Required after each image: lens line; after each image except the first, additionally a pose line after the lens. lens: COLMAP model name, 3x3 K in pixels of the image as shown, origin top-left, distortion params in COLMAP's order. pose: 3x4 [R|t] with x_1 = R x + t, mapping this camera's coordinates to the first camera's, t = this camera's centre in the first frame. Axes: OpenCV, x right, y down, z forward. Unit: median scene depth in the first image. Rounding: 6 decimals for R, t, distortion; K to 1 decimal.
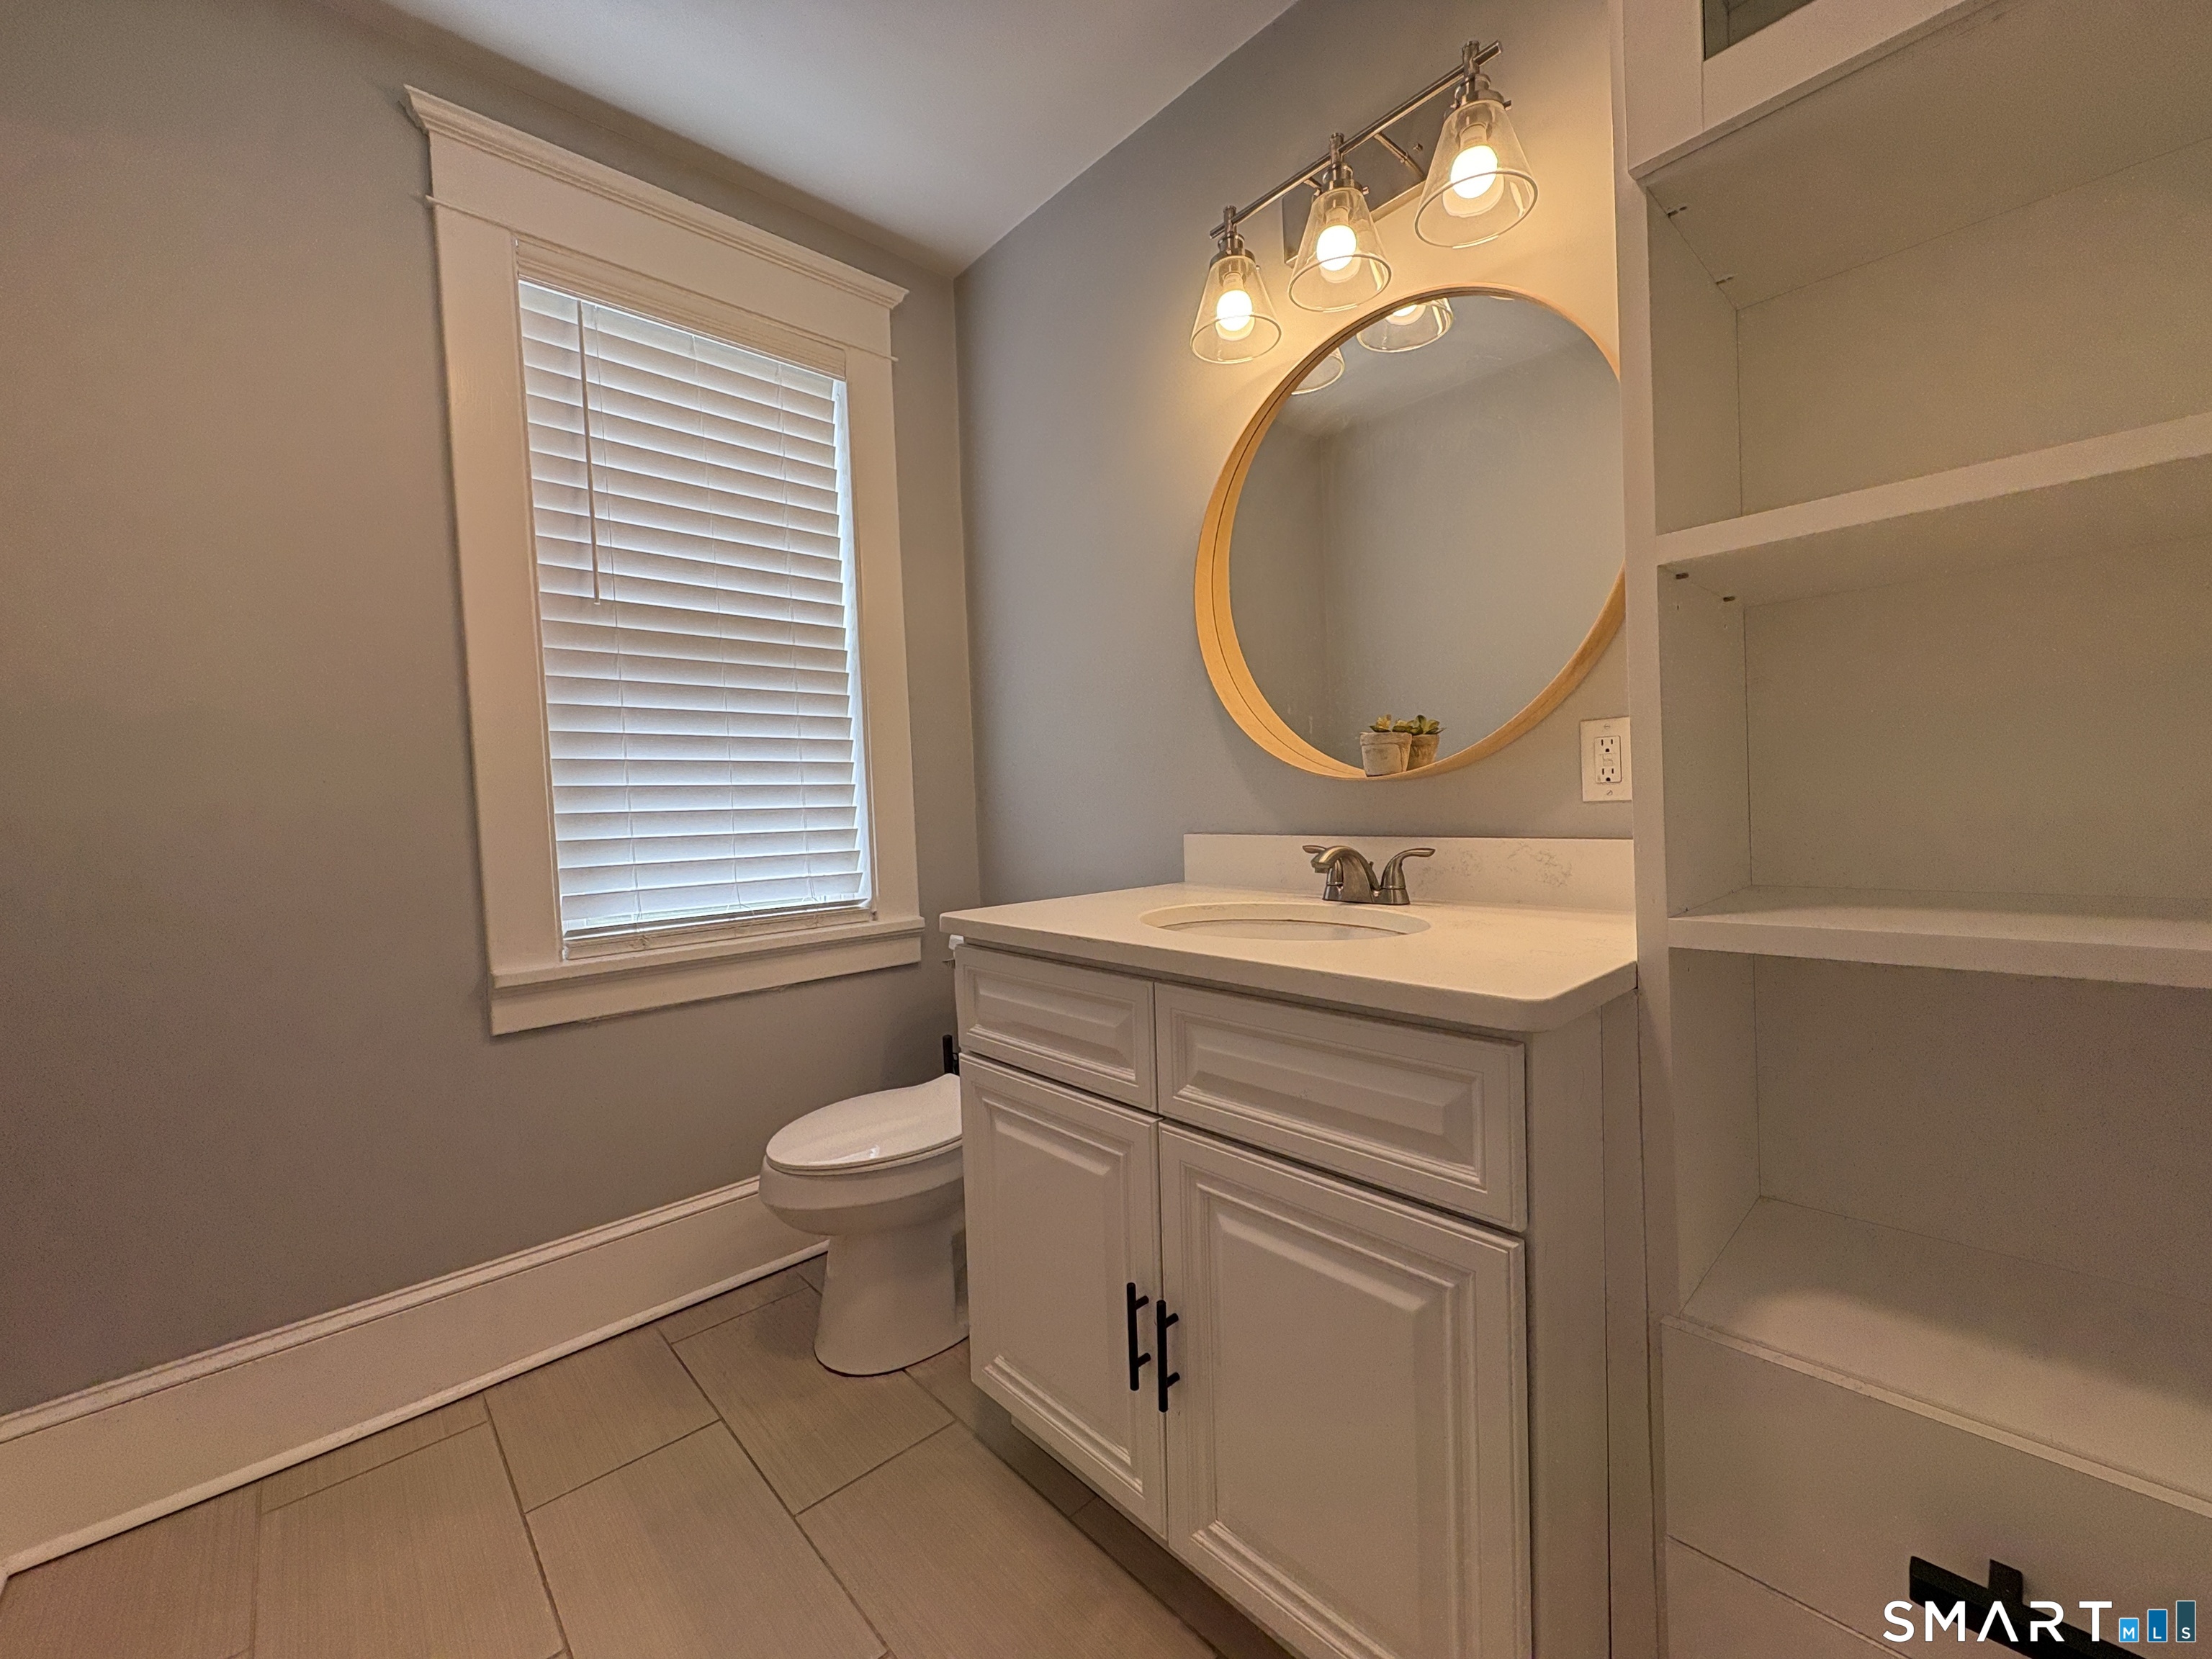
lens RADIAL K [[879.9, 0, 1106.0], [0, 879.9, 829.5], [0, 0, 1]] dist [0.000920, 0.000142]
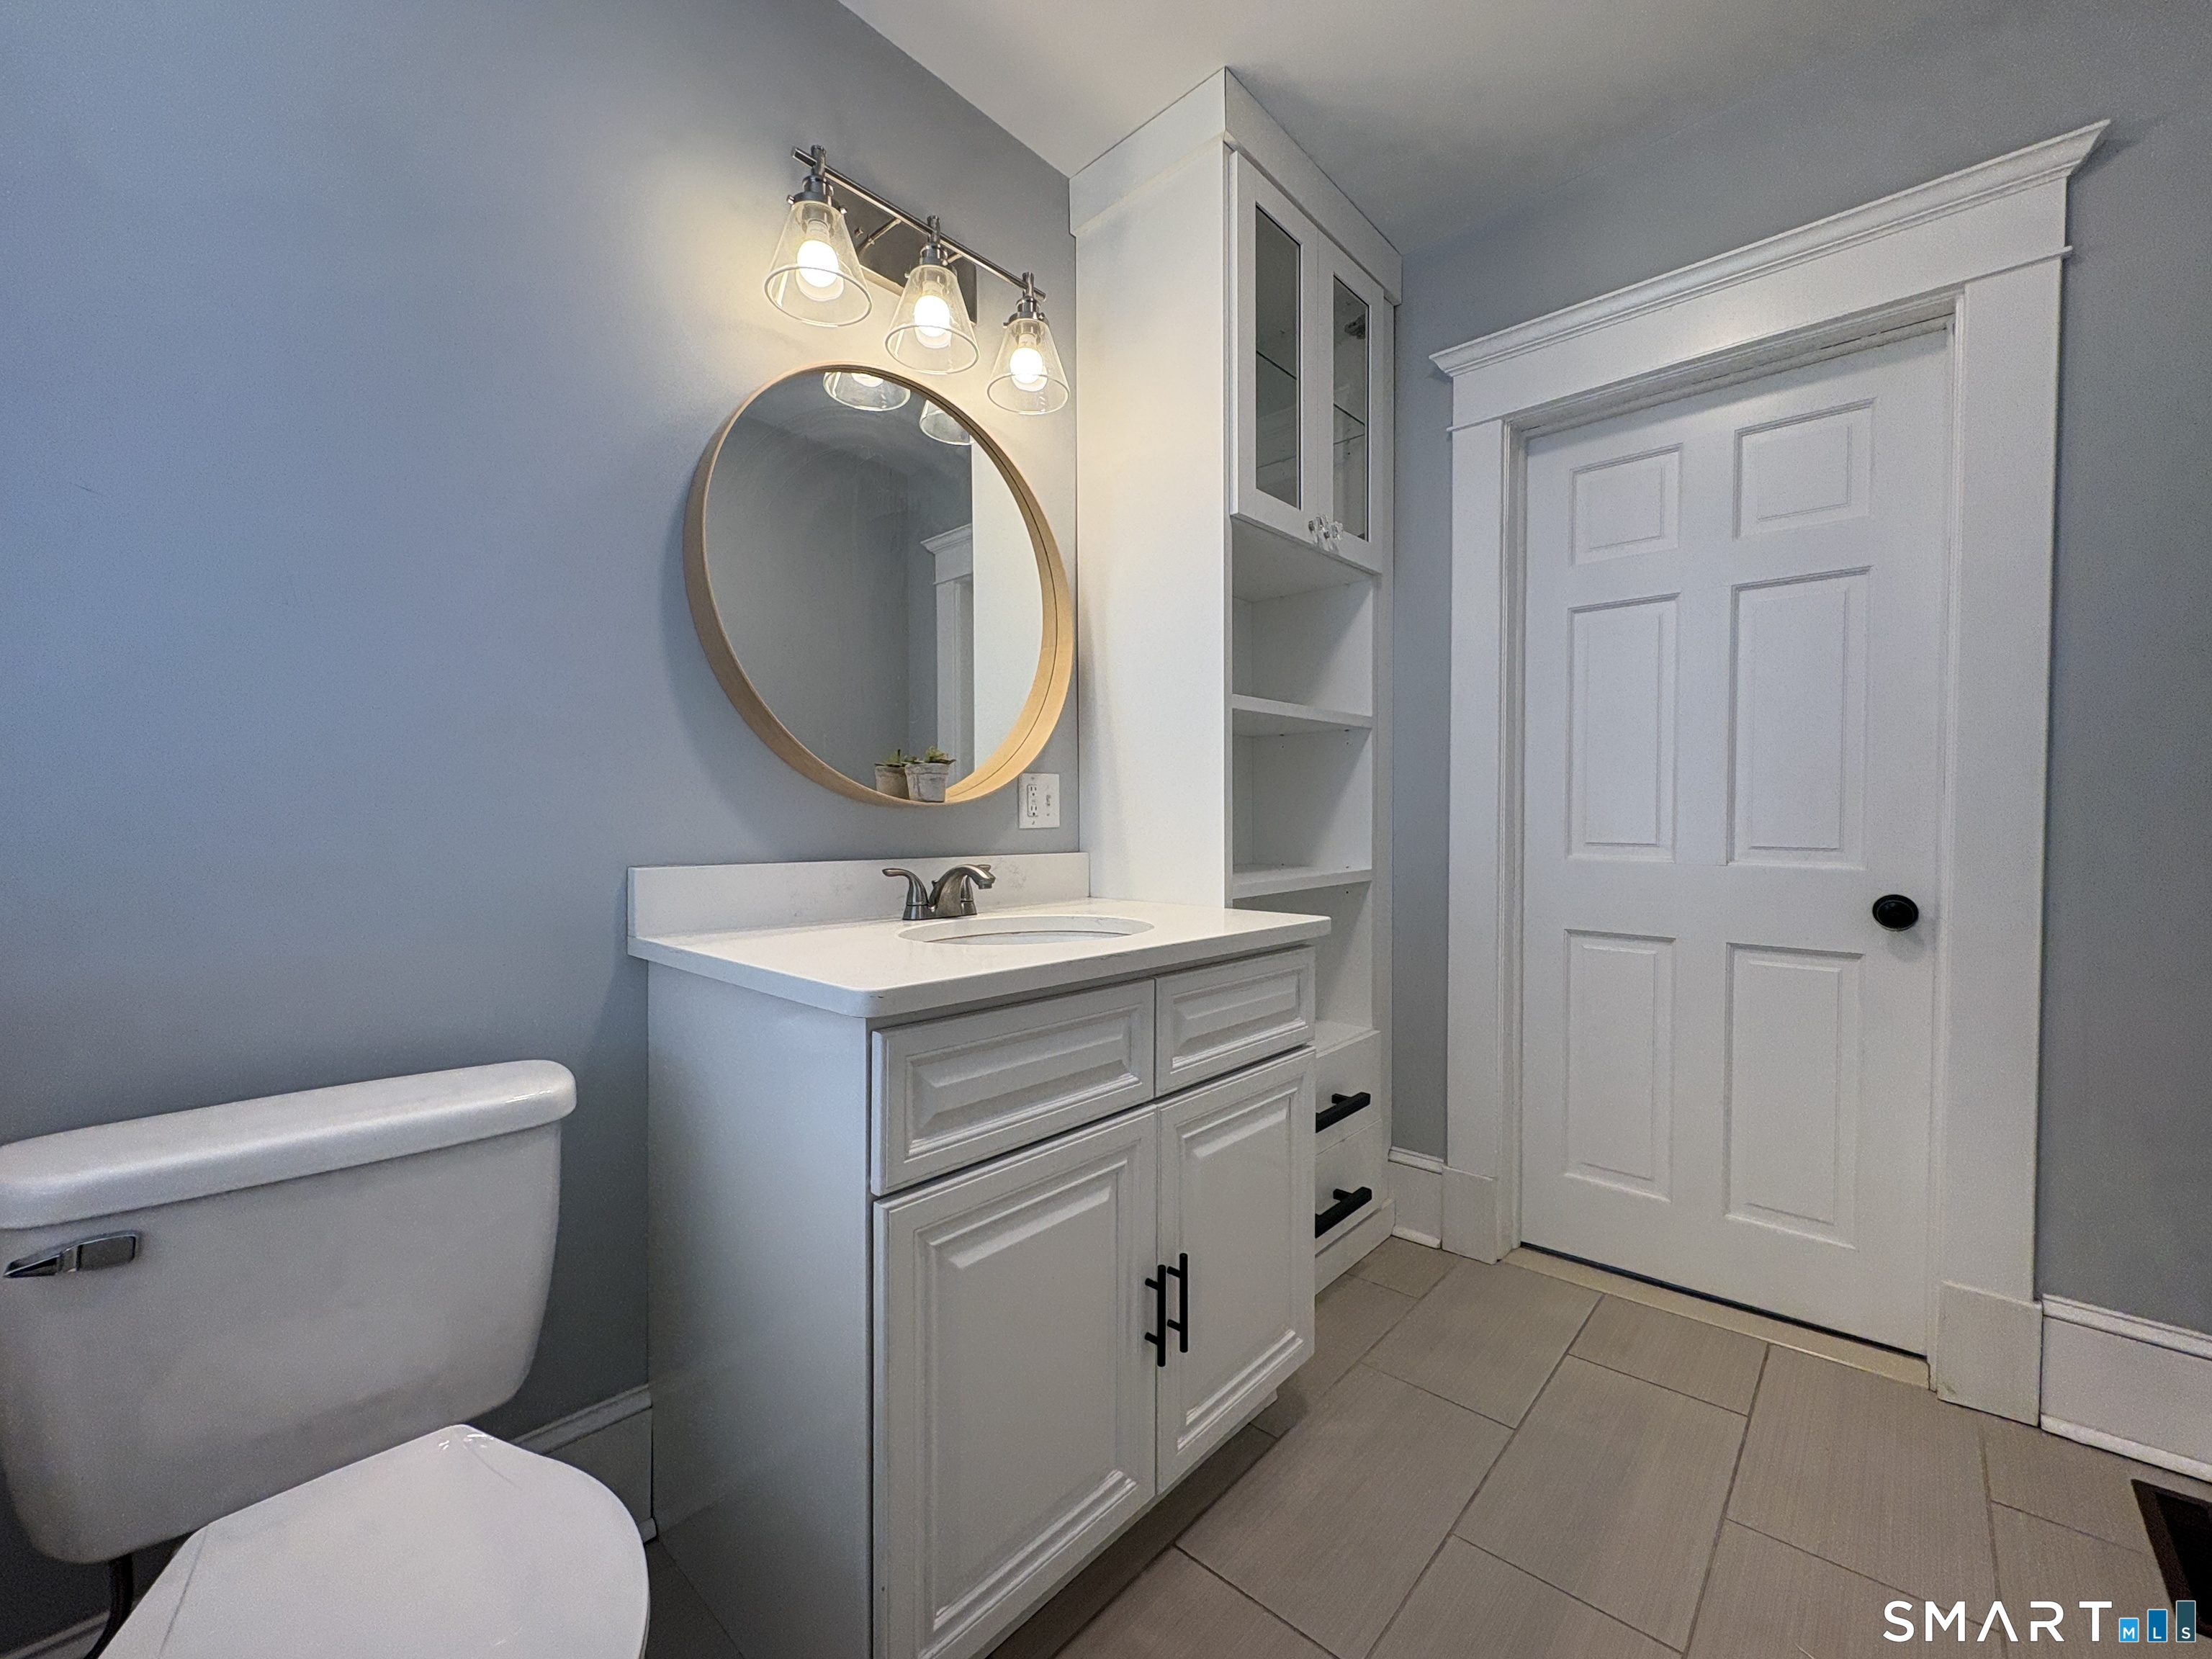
lens RADIAL K [[902.7, 0, 1039.2], [0, 902.7, 843.5], [0, 0, 1]] dist [0.009847, 0.000087]
pose [[-0.051274, 0.010073, 0.998634, -1.016012], [0.037789, 0.999253, -0.008139, 0.006190], [-0.997969, 0.037321, -0.051616, 1.130173]]
